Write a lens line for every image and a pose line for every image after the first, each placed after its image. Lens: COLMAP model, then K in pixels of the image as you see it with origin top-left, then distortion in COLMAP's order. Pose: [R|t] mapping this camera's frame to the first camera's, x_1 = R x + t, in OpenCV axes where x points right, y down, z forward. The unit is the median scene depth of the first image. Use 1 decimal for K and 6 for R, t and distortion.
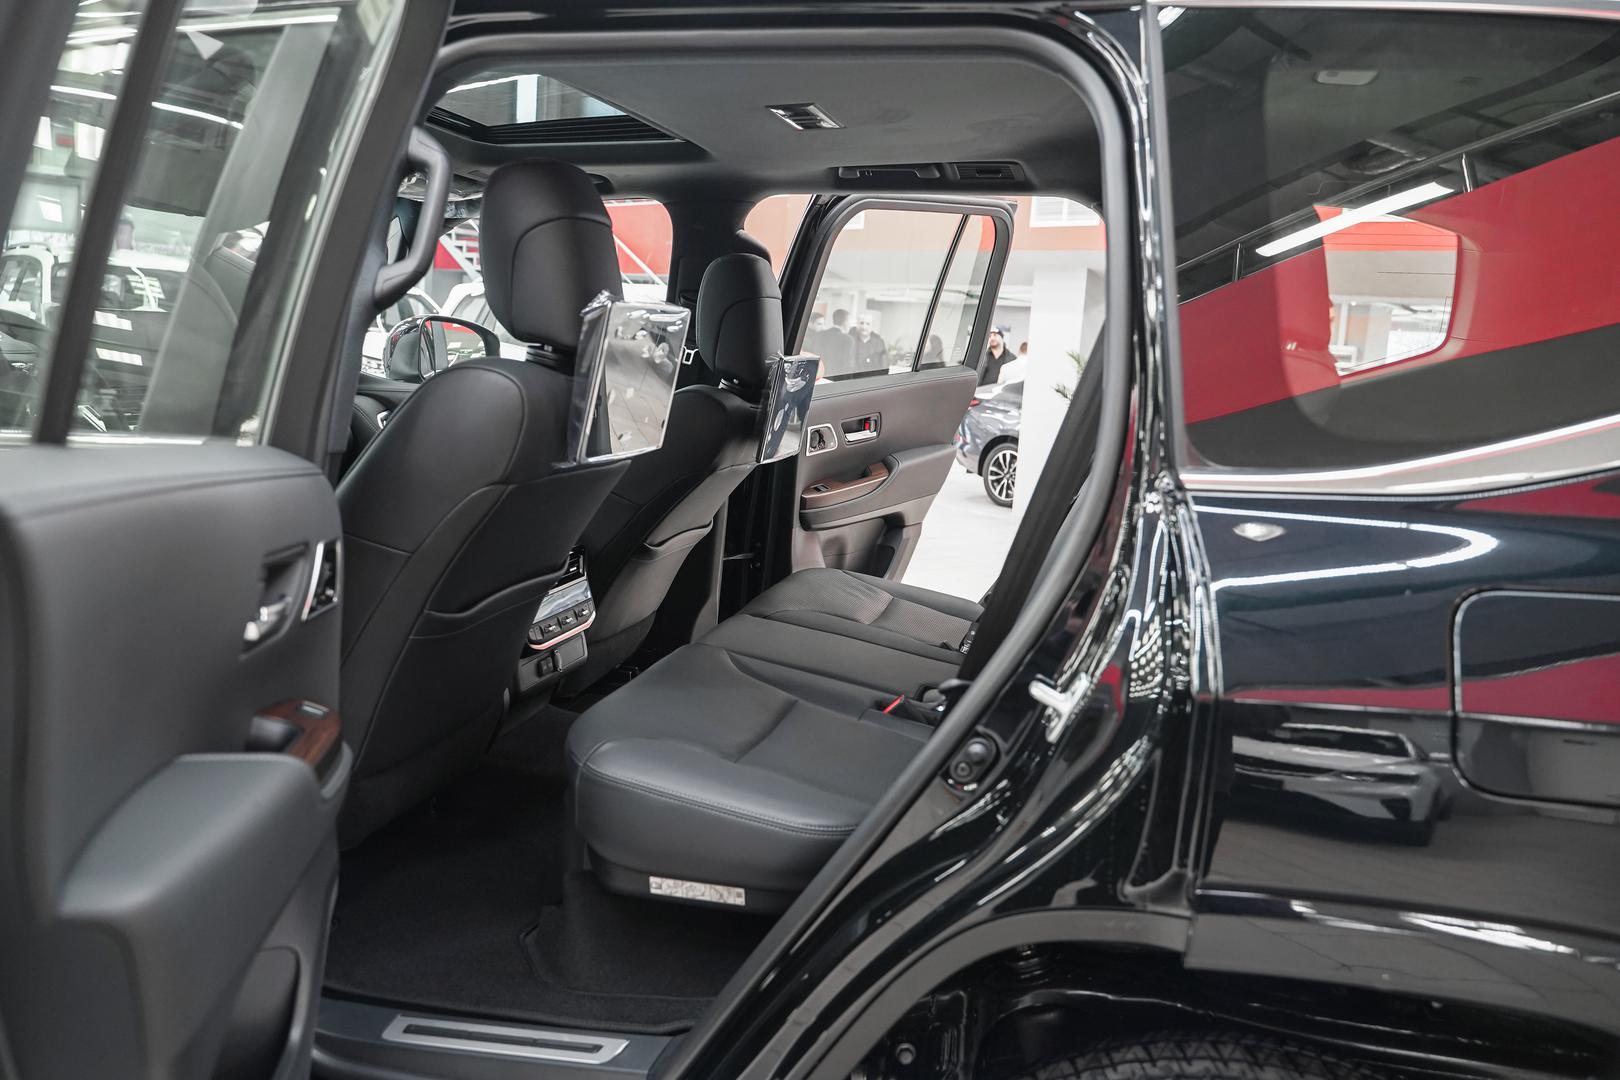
lens RADIAL K [[1272.5, 0, 811.4], [0, 1272.5, 542.0], [0, 0, 1]] dist [-0.000712, 0.005280]
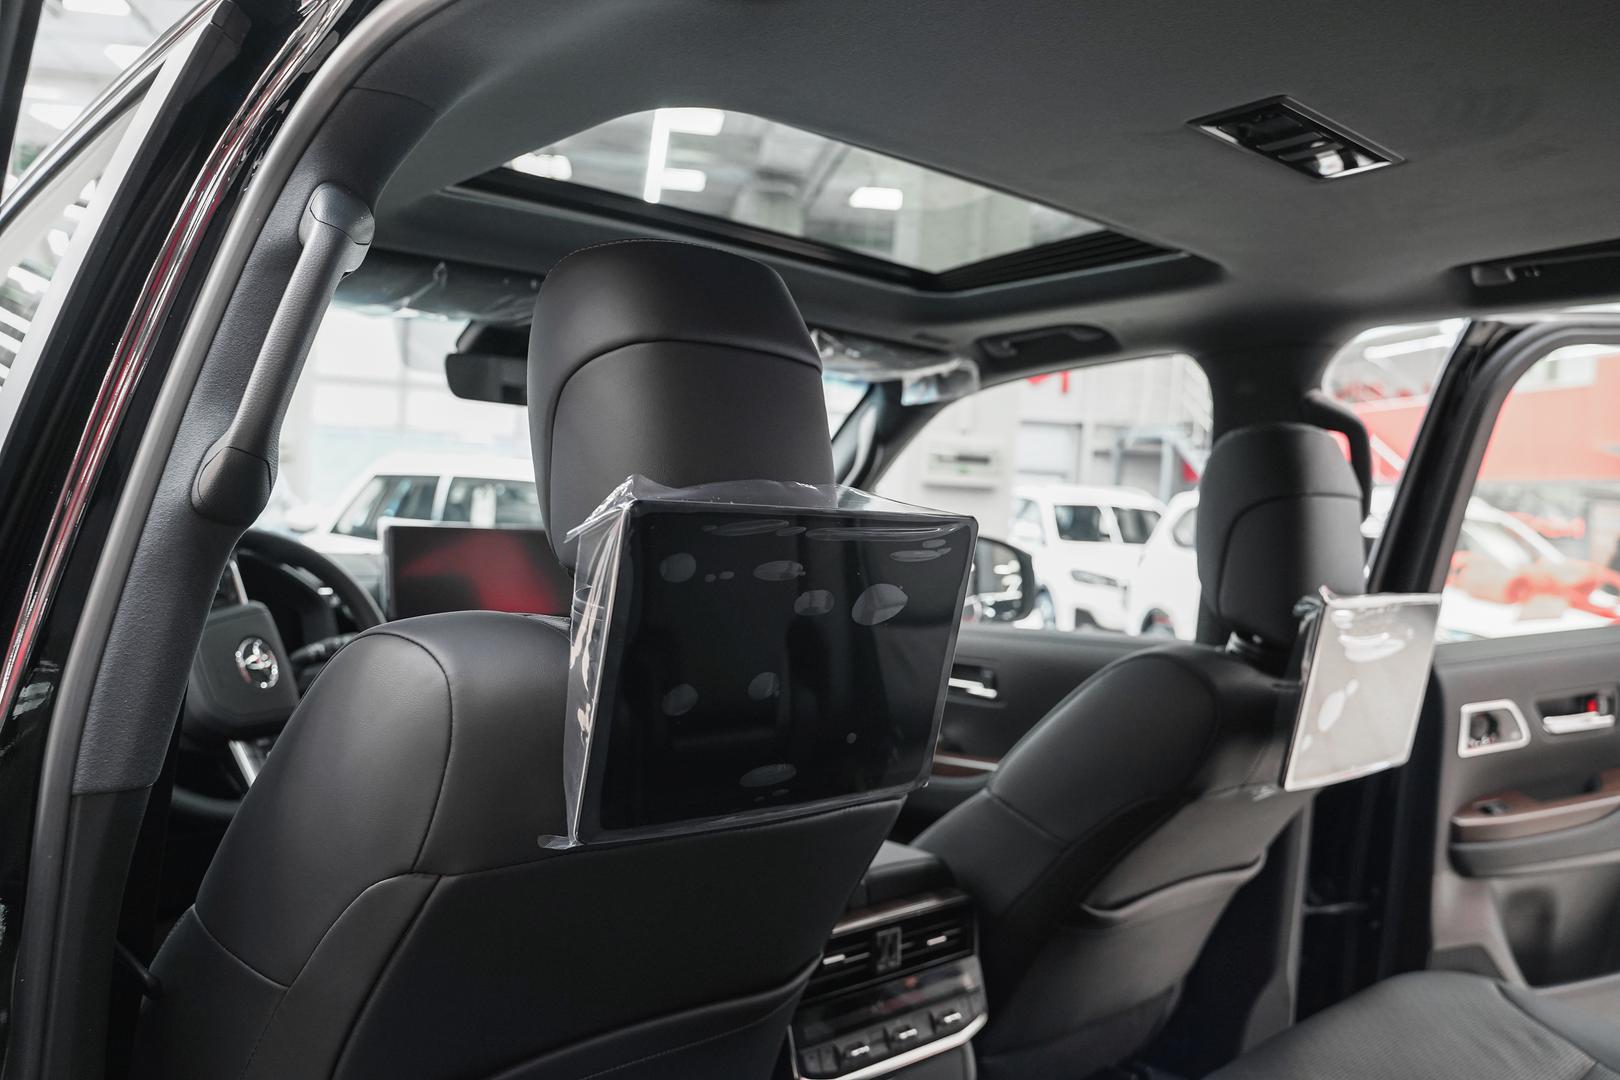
lens RADIAL K [[1272.5, 0, 811.5], [0, 1272.5, 541.1], [0, 0, 1]] dist [-0.000712, 0.005280]
pose [[0.834739, -0.007773, -0.550591, 0.074811], [-0.084498, 0.986249, -0.142029, -0.057594], [0.544124, 0.165081, 0.822604, 0.332791]]
